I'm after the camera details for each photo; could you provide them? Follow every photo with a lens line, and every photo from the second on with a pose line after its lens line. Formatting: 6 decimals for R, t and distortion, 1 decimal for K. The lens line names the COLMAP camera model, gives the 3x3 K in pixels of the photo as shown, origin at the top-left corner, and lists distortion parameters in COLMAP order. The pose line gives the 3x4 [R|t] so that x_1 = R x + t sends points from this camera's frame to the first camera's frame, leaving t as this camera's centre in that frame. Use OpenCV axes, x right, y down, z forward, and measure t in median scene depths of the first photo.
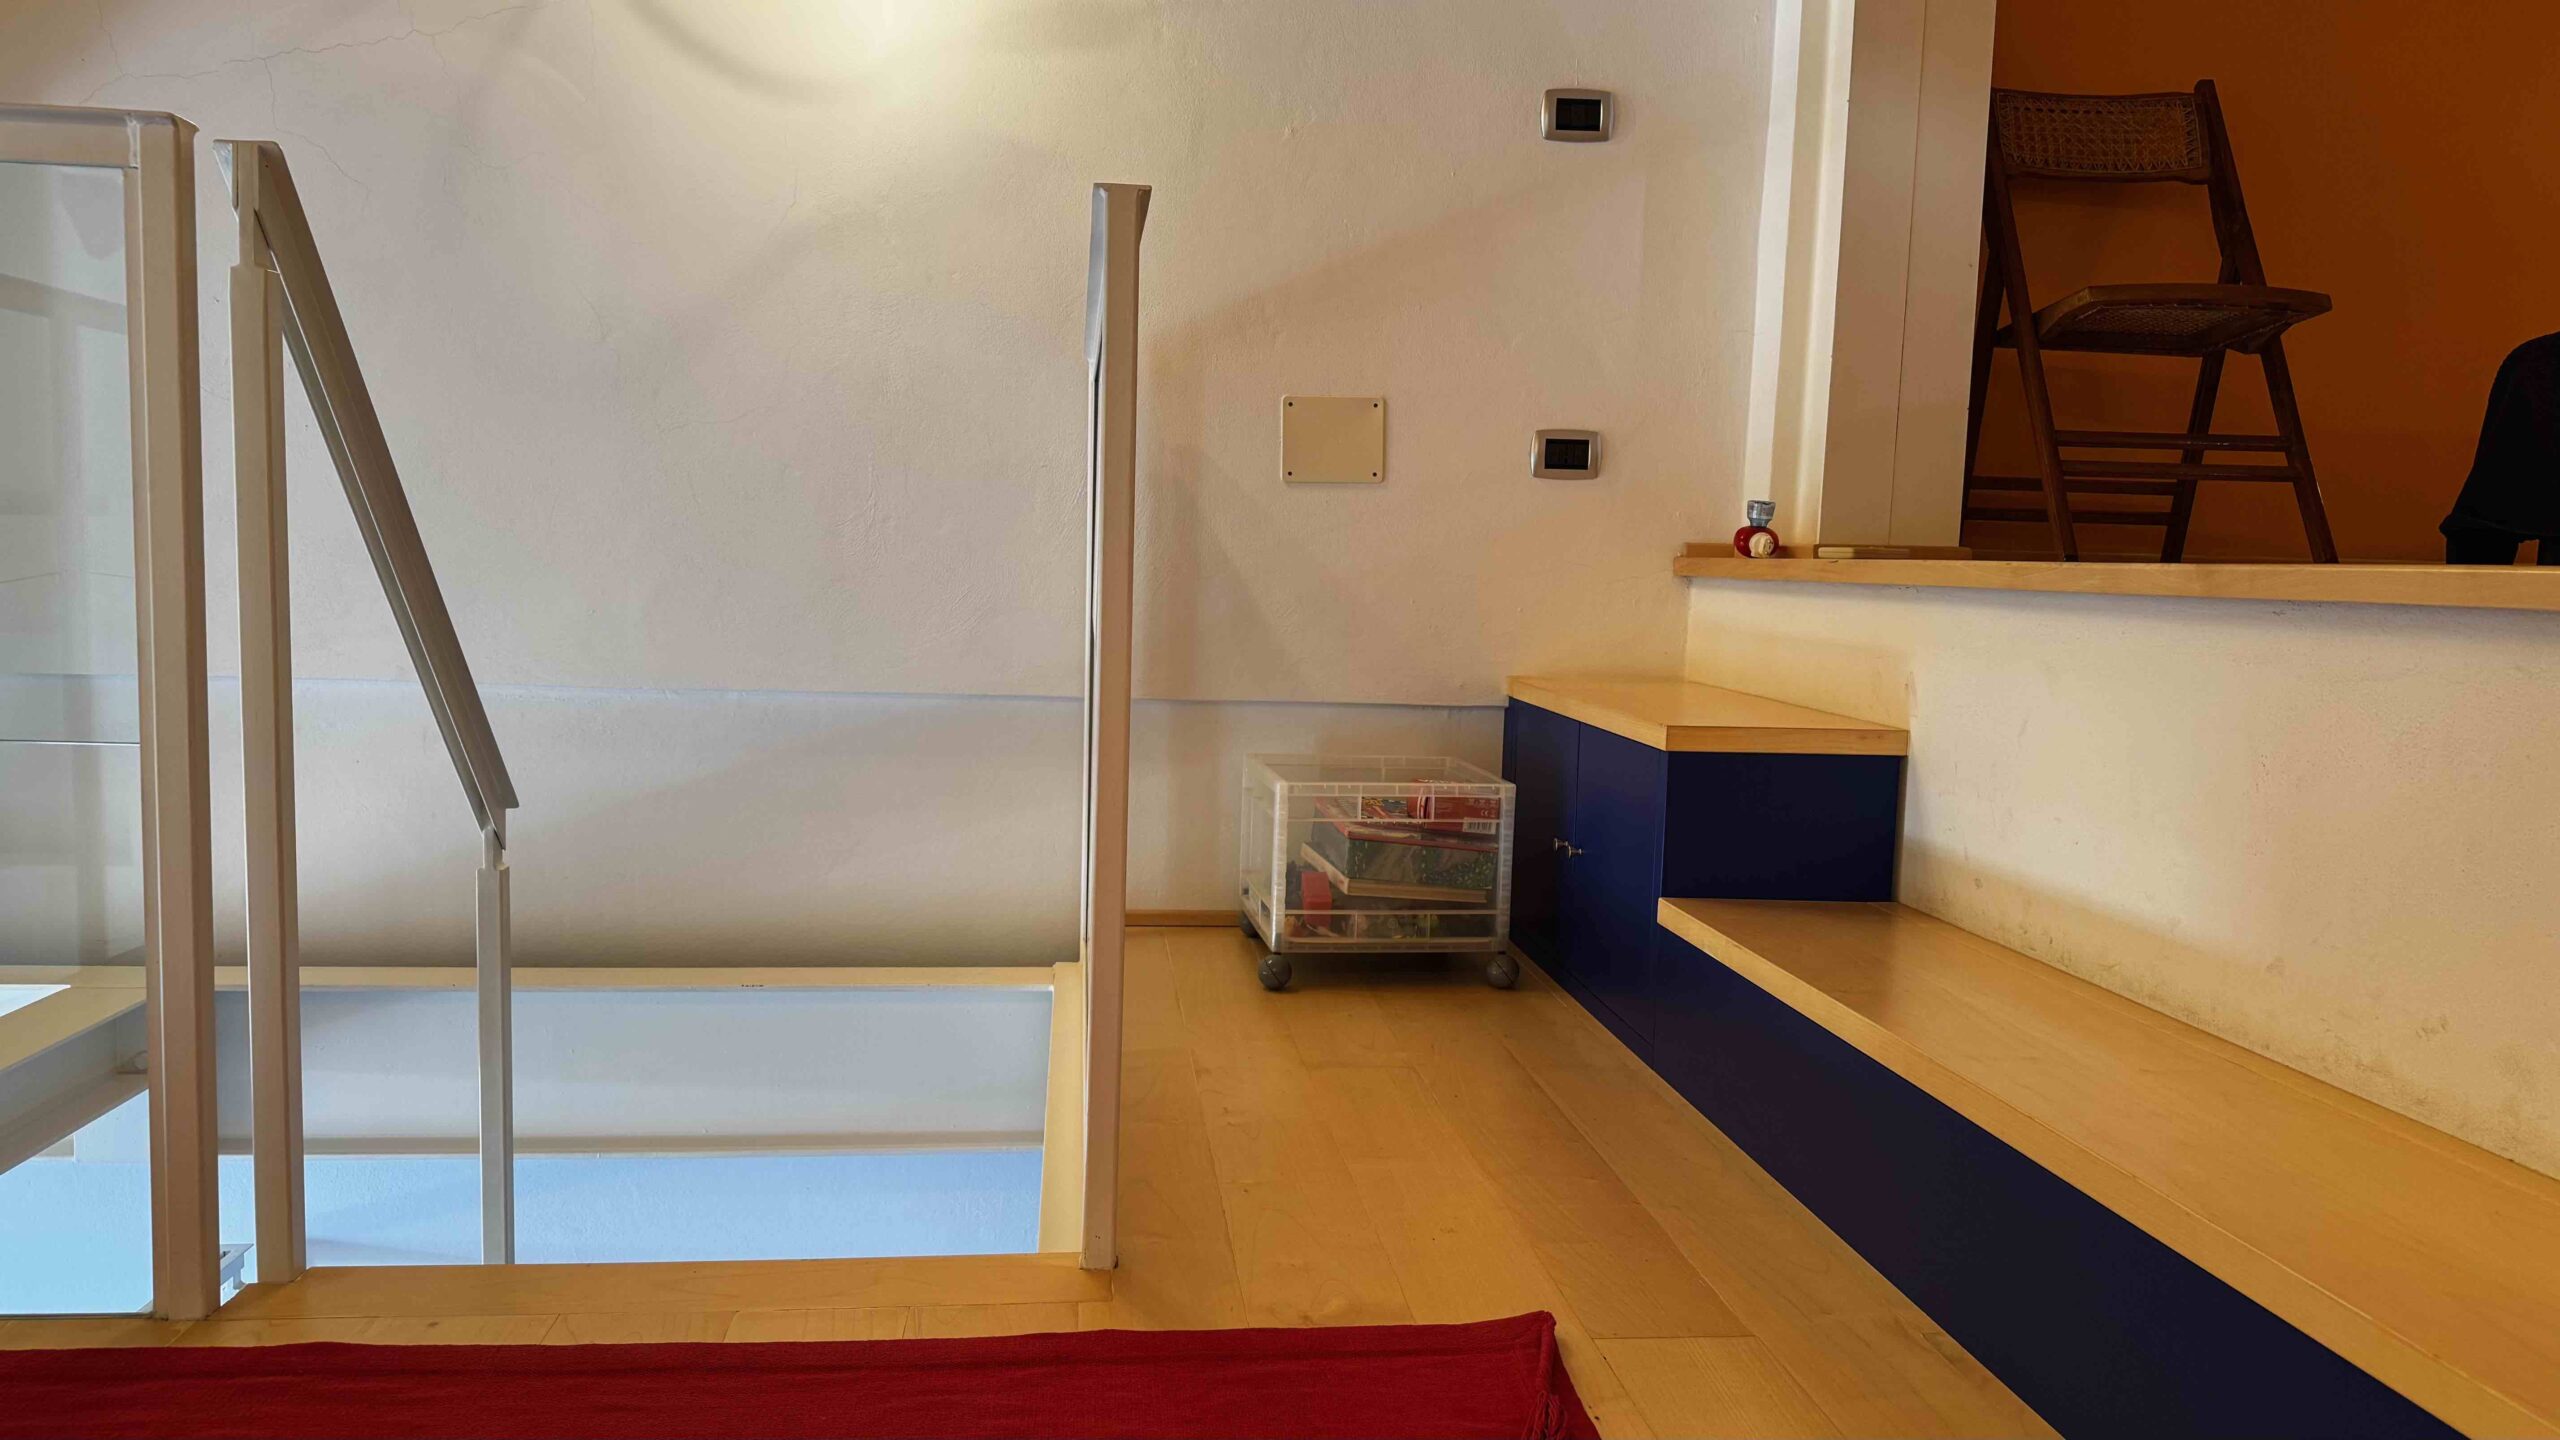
lens RADIAL K [[1806.7, 0, 1280.0], [0, 1806.7, 720.0], [0, 0, 1]] dist [0.056709, -0.003613]
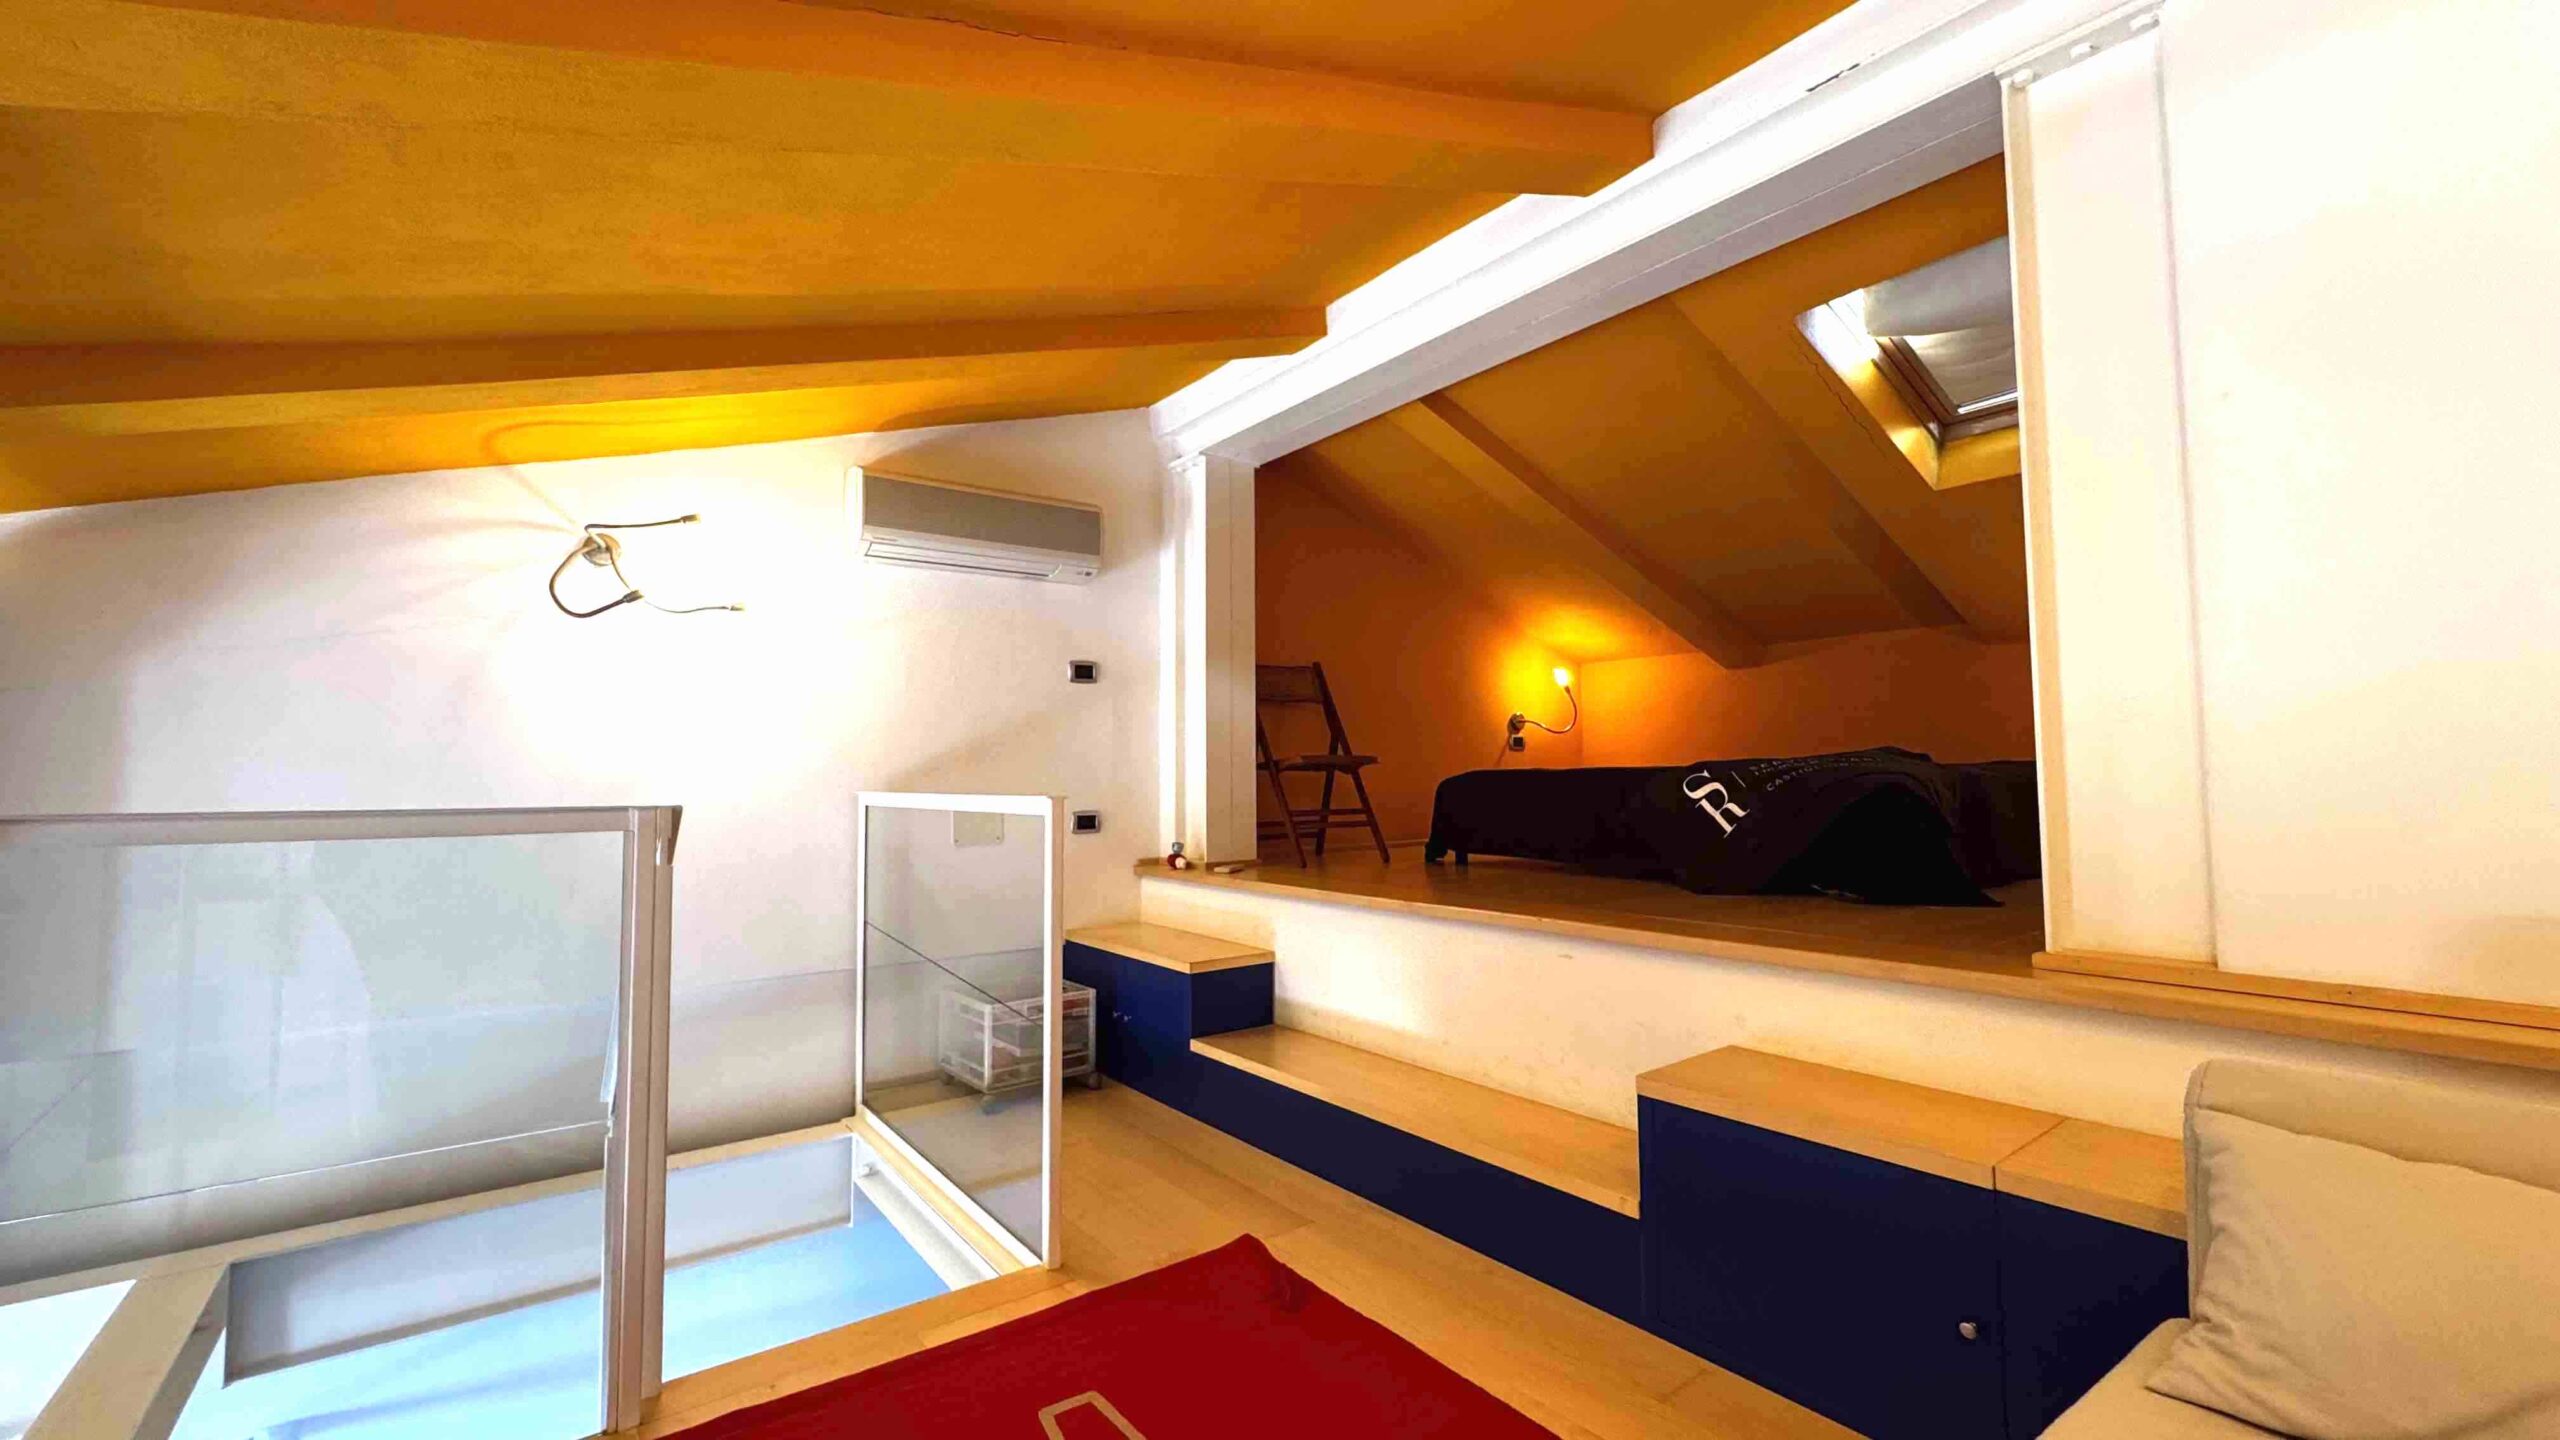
lens RADIAL K [[1023.4, 0, 1280.0], [0, 1023.4, 720.0], [0, 0, 1]] dist [0.043709, 0.000099]
pose [[0.863178, -0.007273, 0.504848, -0.293447], [0.082023, 0.988634, -0.125998, -0.108438], [-0.498193, 0.150167, 0.853963, -0.199029]]
